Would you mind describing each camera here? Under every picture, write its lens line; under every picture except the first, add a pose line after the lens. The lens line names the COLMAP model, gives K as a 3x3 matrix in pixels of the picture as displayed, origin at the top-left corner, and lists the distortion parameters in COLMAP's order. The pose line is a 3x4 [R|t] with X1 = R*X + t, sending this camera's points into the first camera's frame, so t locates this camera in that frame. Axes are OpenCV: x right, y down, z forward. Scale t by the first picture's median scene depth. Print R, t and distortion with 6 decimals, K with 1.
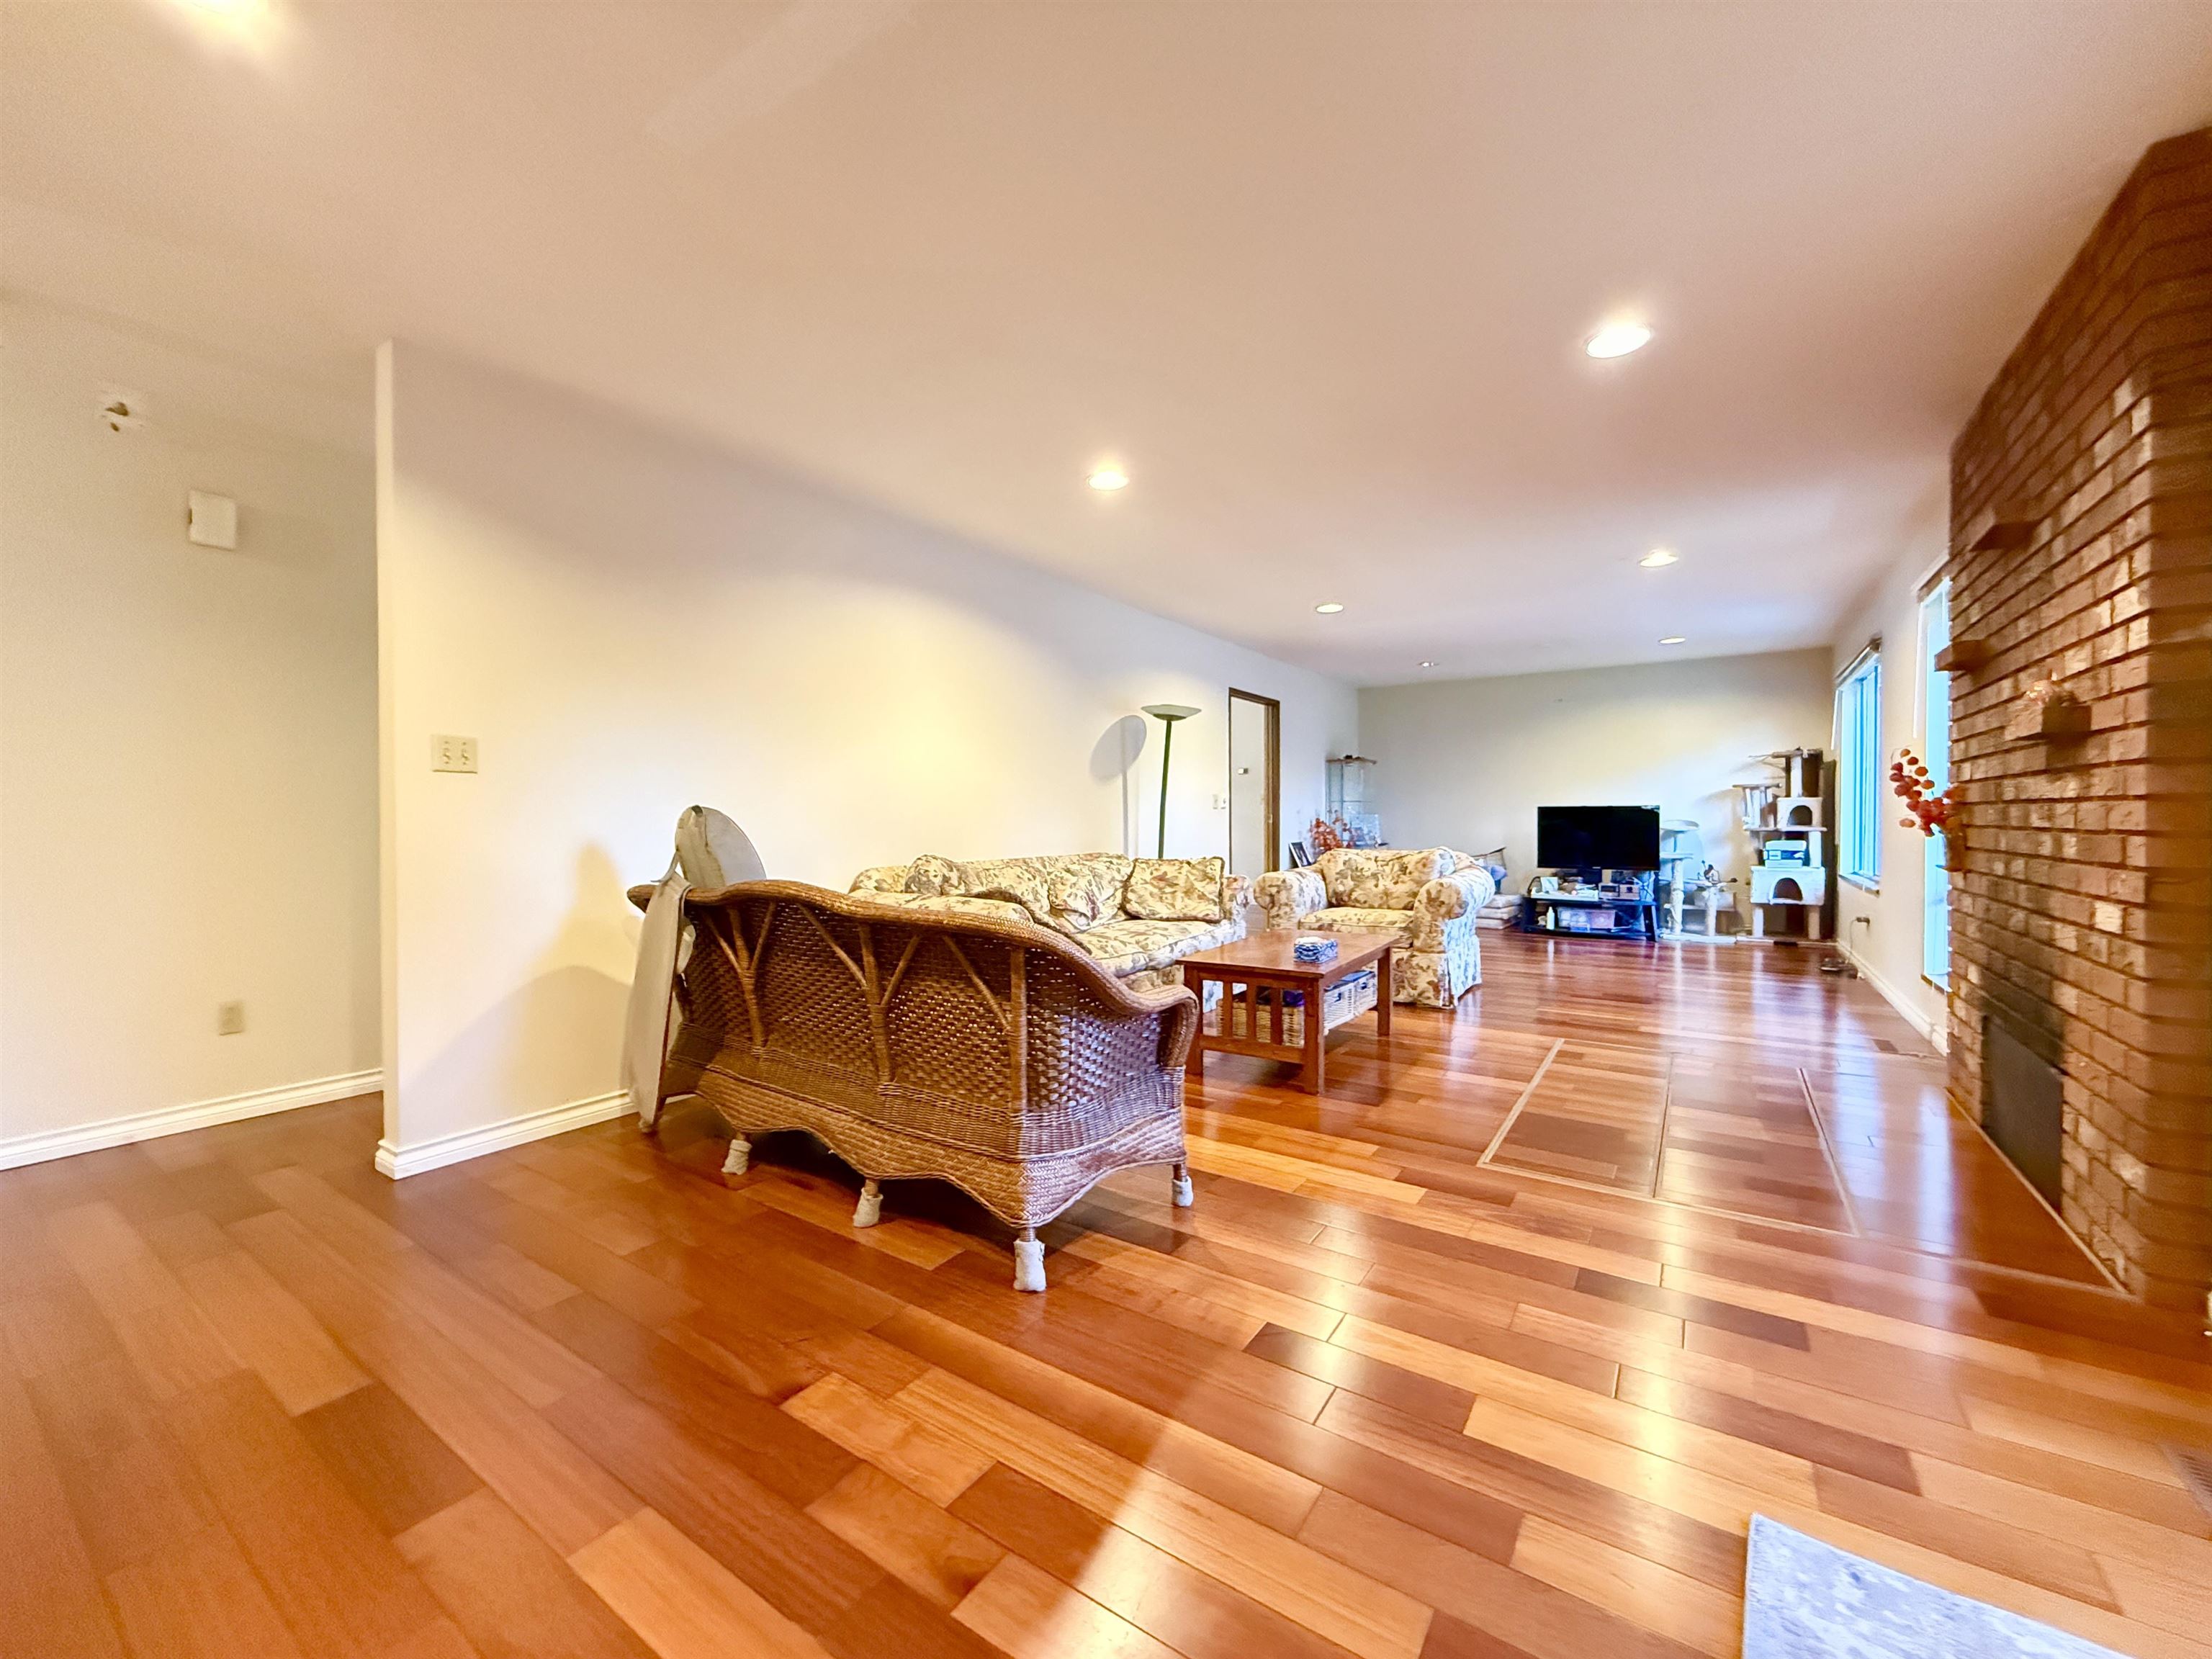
lens RADIAL K [[881.3, 0, 1102.5], [0, 881.3, 824.8], [0, 0, 1]] dist [-0.000376, -0.000257]
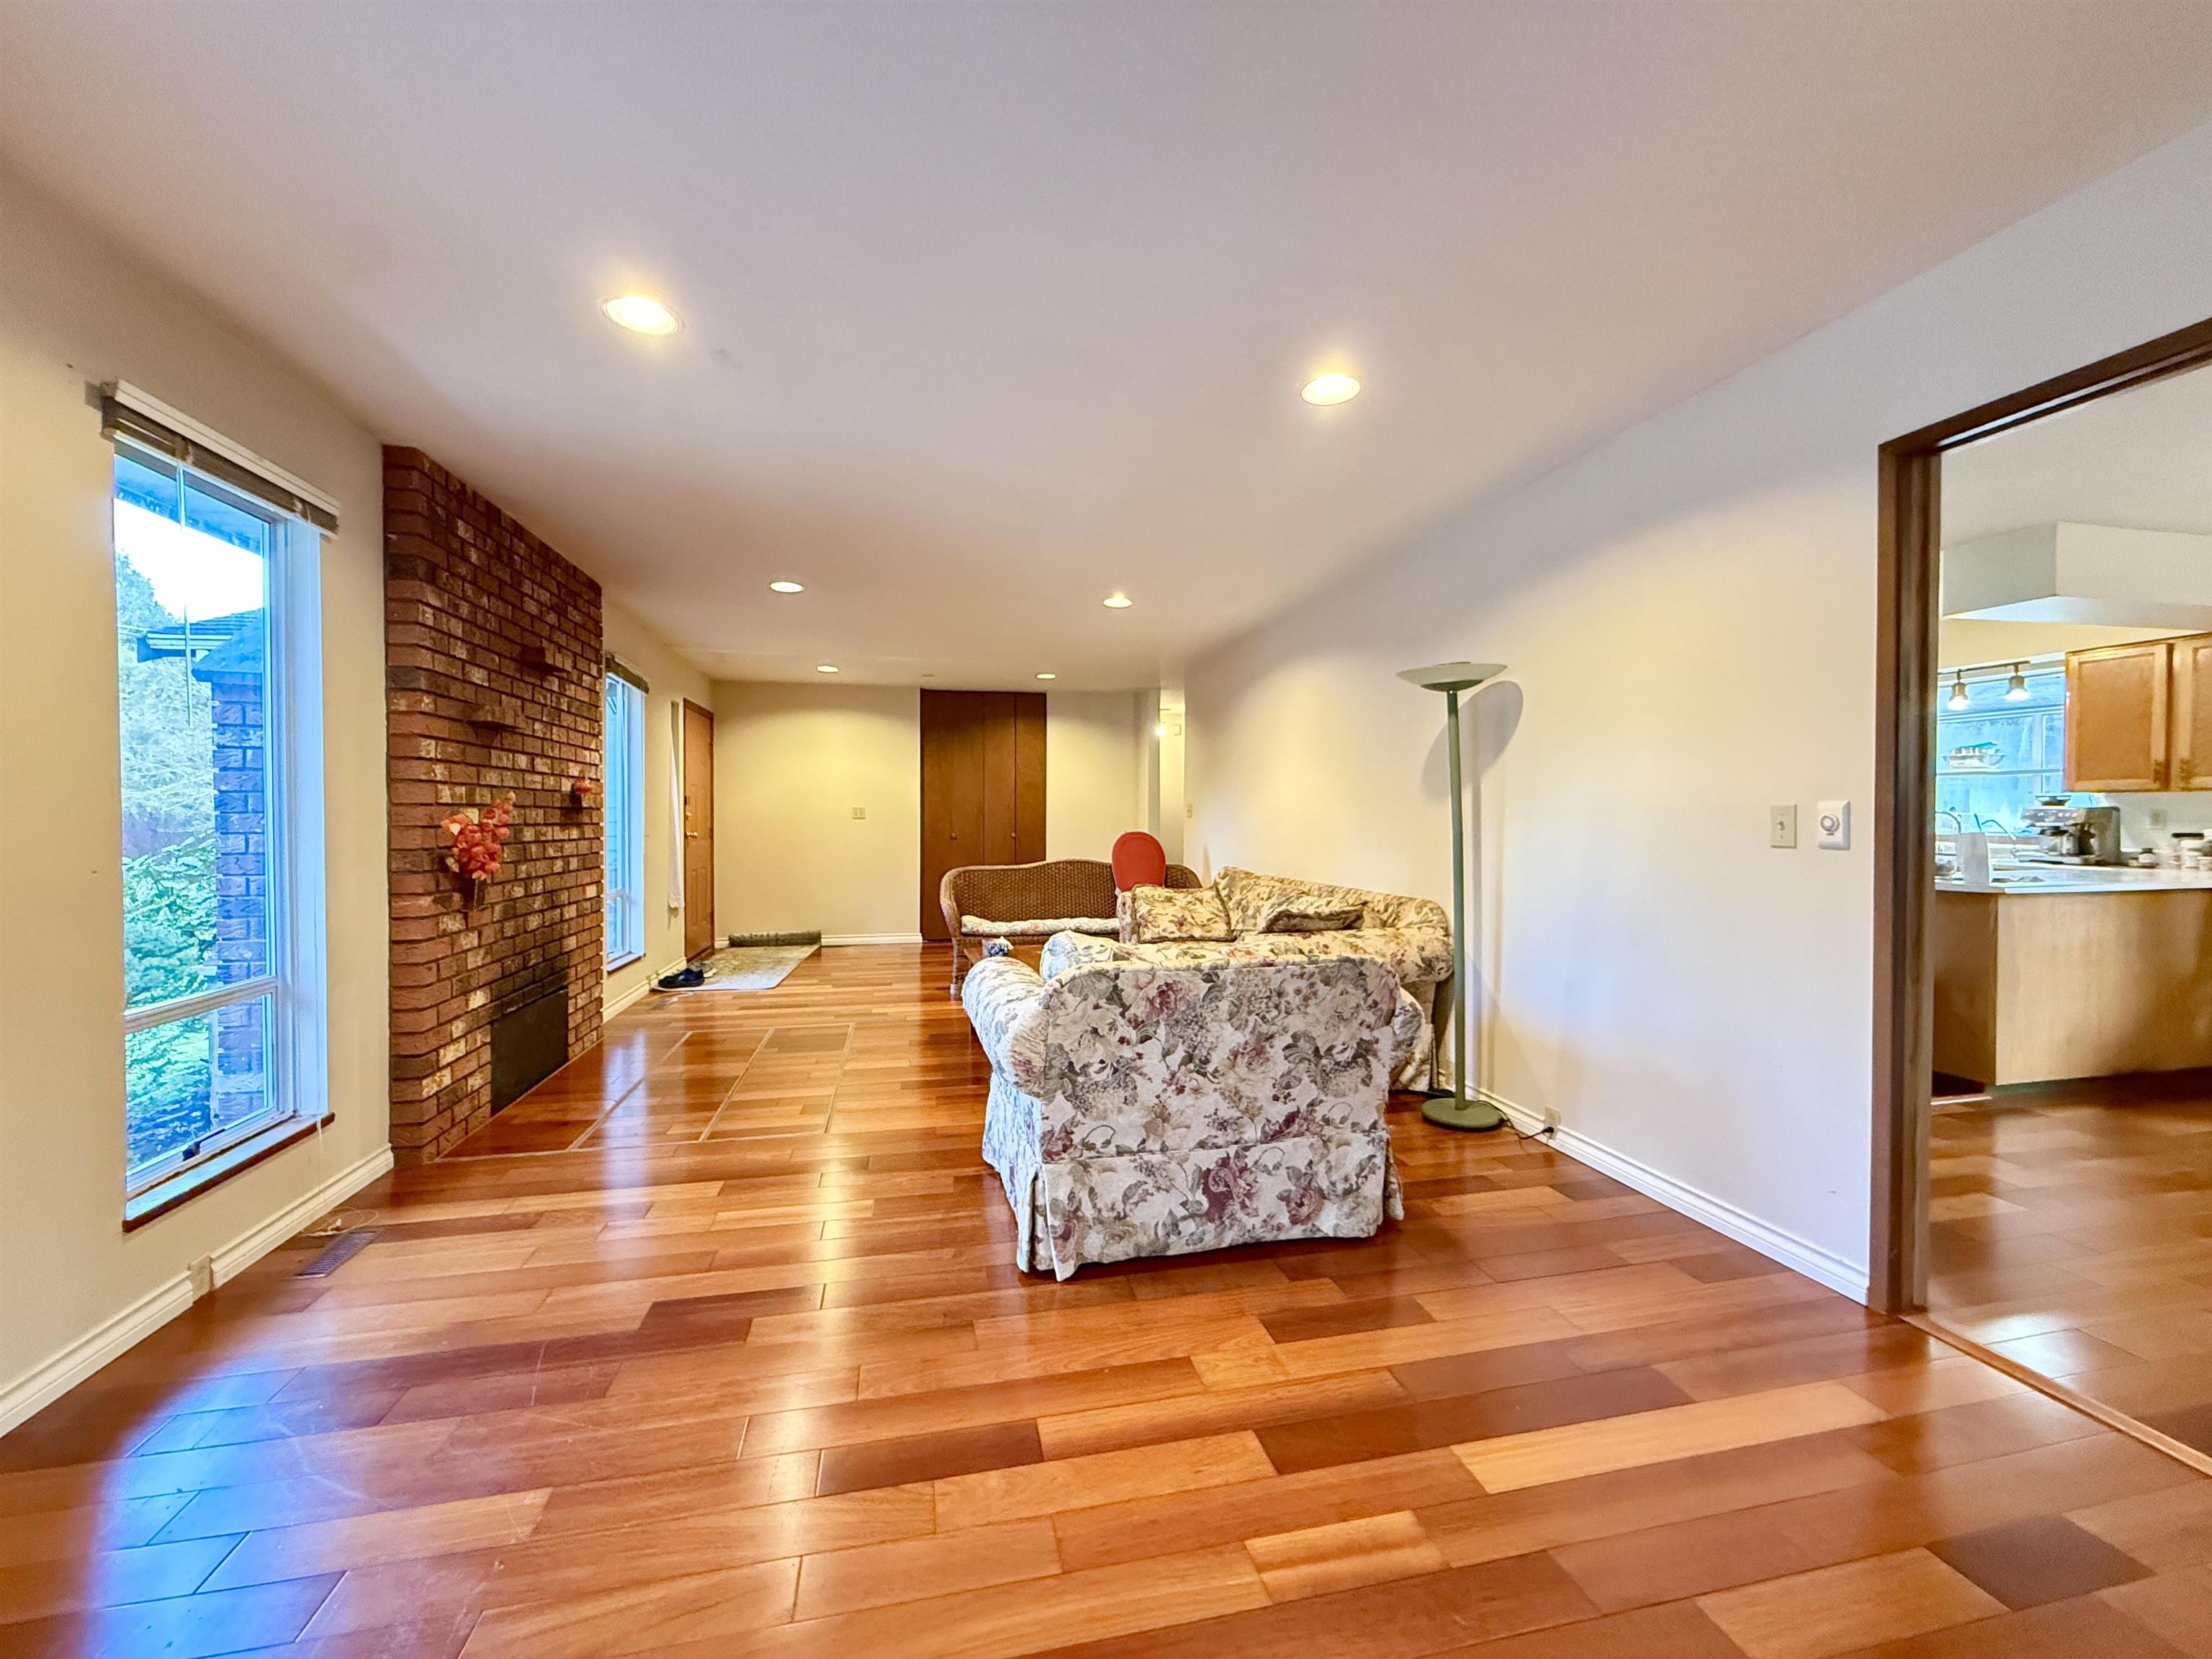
lens RADIAL K [[881.3, 0, 1104.2], [0, 881.3, 828.7], [0, 0, 1]] dist [-0.000376, -0.000257]
pose [[-0.689458, 0.012491, -0.724218, 1.624549], [-0.003117, 0.999791, 0.020212, -0.091988], [0.724319, 0.016193, -0.689275, 3.053986]]
